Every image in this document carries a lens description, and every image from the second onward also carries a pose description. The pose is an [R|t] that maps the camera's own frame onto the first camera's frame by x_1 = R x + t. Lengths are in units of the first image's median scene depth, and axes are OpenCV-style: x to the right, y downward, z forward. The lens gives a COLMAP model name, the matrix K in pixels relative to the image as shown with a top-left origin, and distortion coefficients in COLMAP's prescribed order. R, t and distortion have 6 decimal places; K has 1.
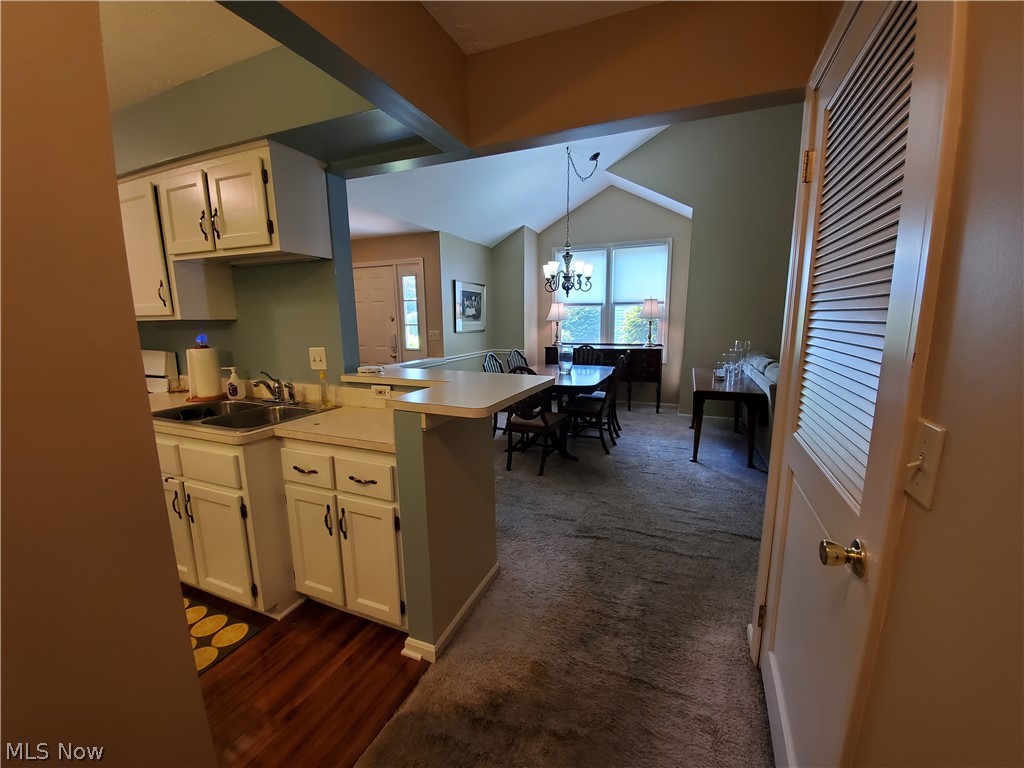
lens RADIAL K [[406.6, 0, 517.0], [0, 406.6, 386.6], [0, 0, 1]] dist [0.010329, -0.016183]
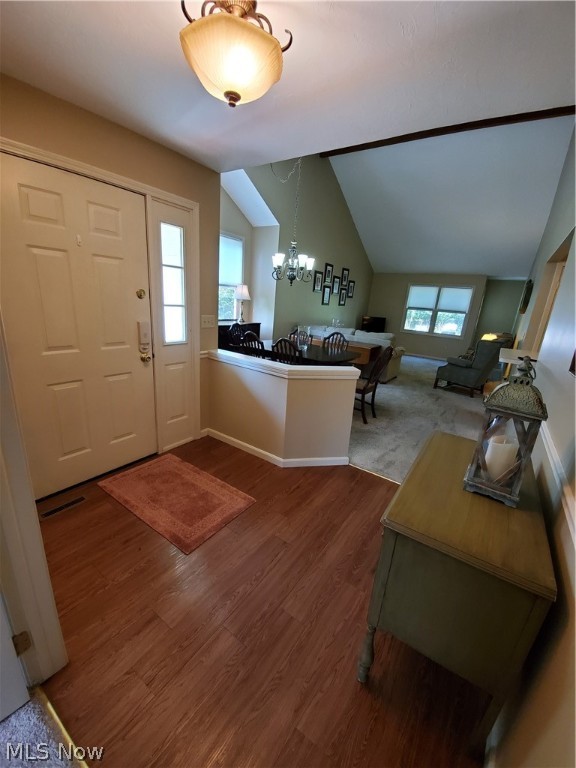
lens RADIAL K [[304.9, 0, 284.6], [0, 304.9, 387.0], [0, 0, 1]] dist [0.010329, -0.016183]
pose [[0.217415, -0.247294, 0.944233, -0.708720], [0.089712, 0.968342, 0.232951, -0.122945], [-0.971948, 0.034062, 0.232717, 0.714453]]
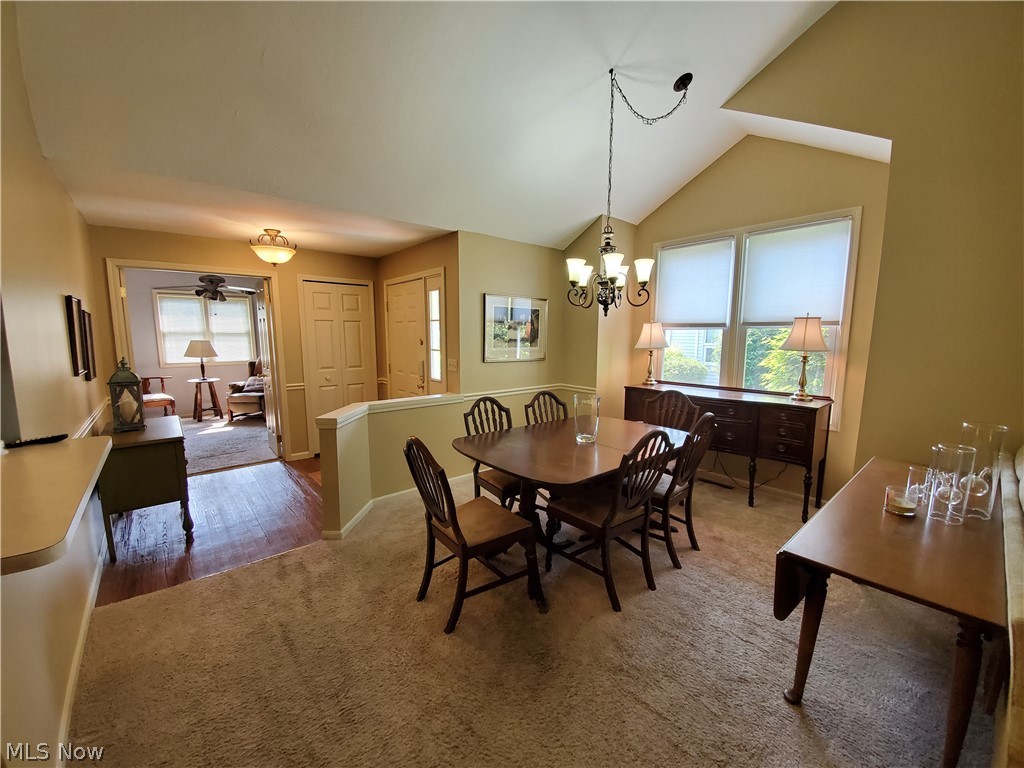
lens RADIAL K [[406.6, 0, 517.0], [0, 406.6, 386.6], [0, 0, 1]] dist [0.010329, -0.016183]
pose [[0.891564, 0.073057, -0.446963, 0.250567], [-0.089691, 0.995839, -0.016136, -0.080546], [0.443924, 0.054475, 0.894407, 0.350346]]
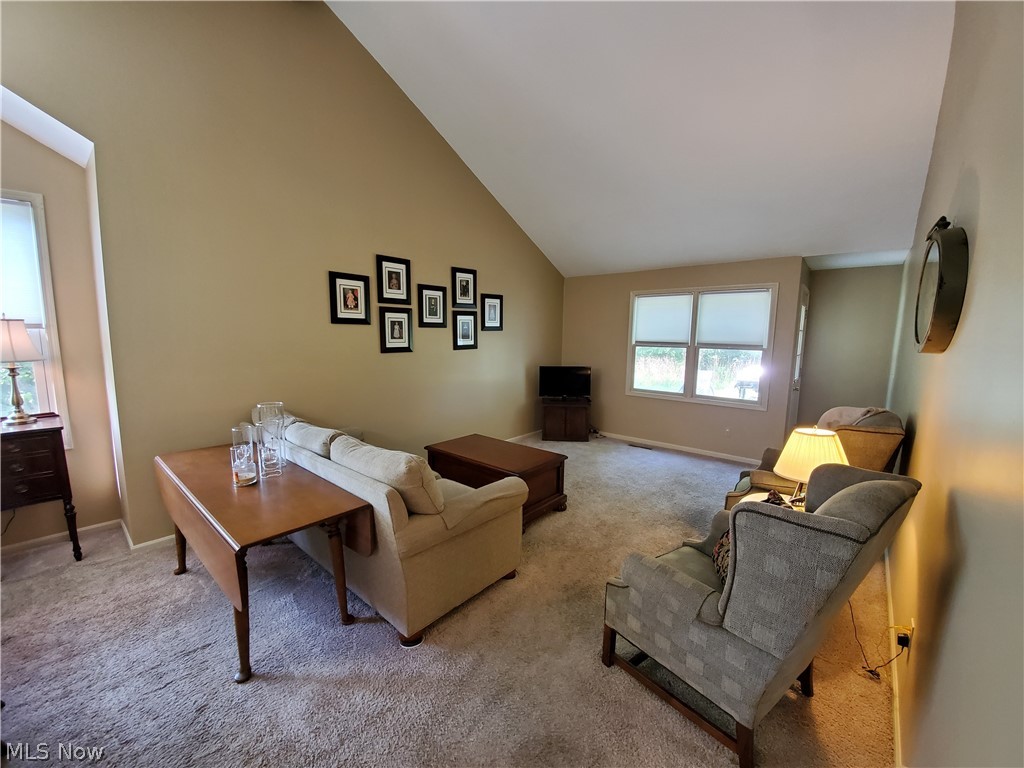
lens RADIAL K [[406.6, 0, 517.0], [0, 406.6, 386.6], [0, 0, 1]] dist [0.010329, -0.016183]
pose [[0.309118, -0.110816, 0.944545, 0.094135], [0.148819, 0.986589, 0.067045, -0.096401], [-0.939308, 0.119841, 0.321464, 0.379022]]
